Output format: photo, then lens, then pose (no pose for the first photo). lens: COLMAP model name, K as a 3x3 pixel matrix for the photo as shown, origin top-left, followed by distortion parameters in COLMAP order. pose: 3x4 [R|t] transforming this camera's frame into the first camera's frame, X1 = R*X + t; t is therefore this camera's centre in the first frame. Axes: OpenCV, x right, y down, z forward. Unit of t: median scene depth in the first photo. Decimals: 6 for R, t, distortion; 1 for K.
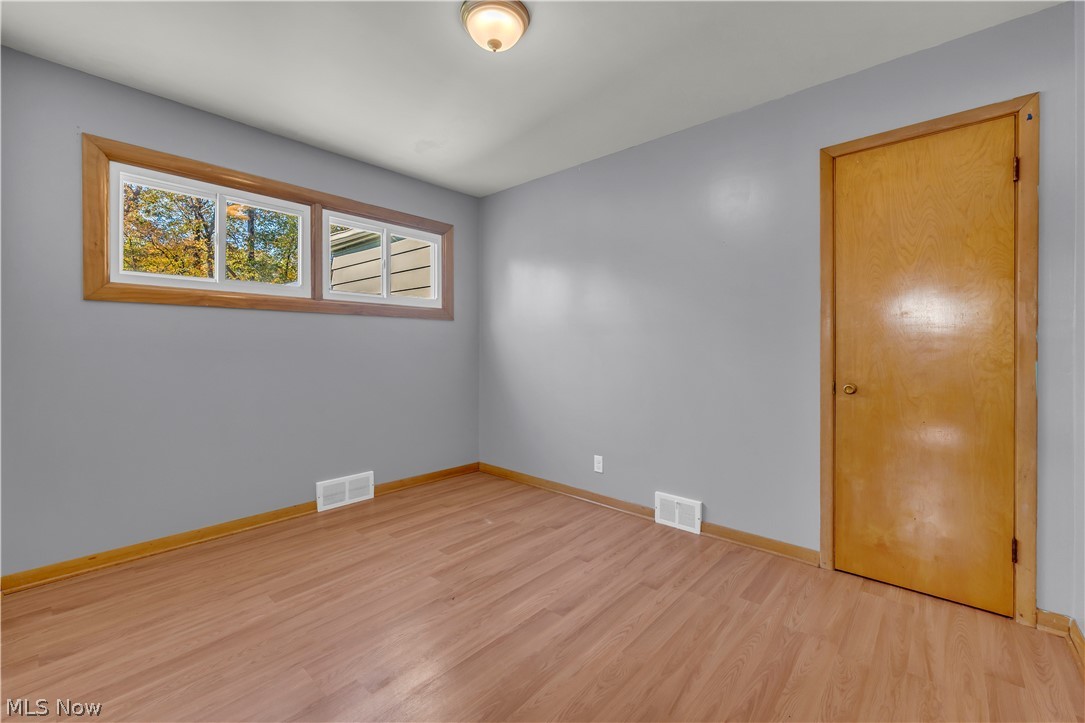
lens RADIAL K [[451.0, 0, 542.5], [0, 451.0, 361.5], [0, 0, 1]] dist [0.000812, 0.000094]
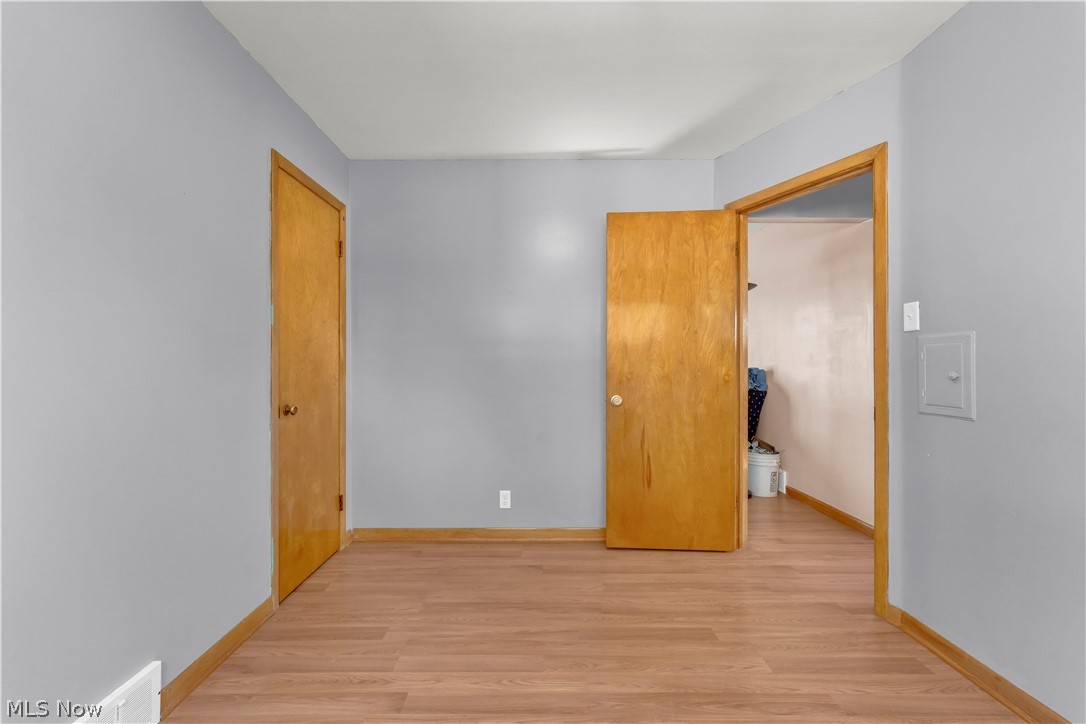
lens RADIAL K [[445.1, 0, 543.0], [0, 445.1, 362.0], [0, 0, 1]] dist [0.000060, 0.000062]
pose [[-0.663238, -0.002211, 0.748405, -0.552017], [0.019052, 0.999622, 0.019837, -0.069706], [-0.748166, 0.027415, -0.662945, 1.591703]]
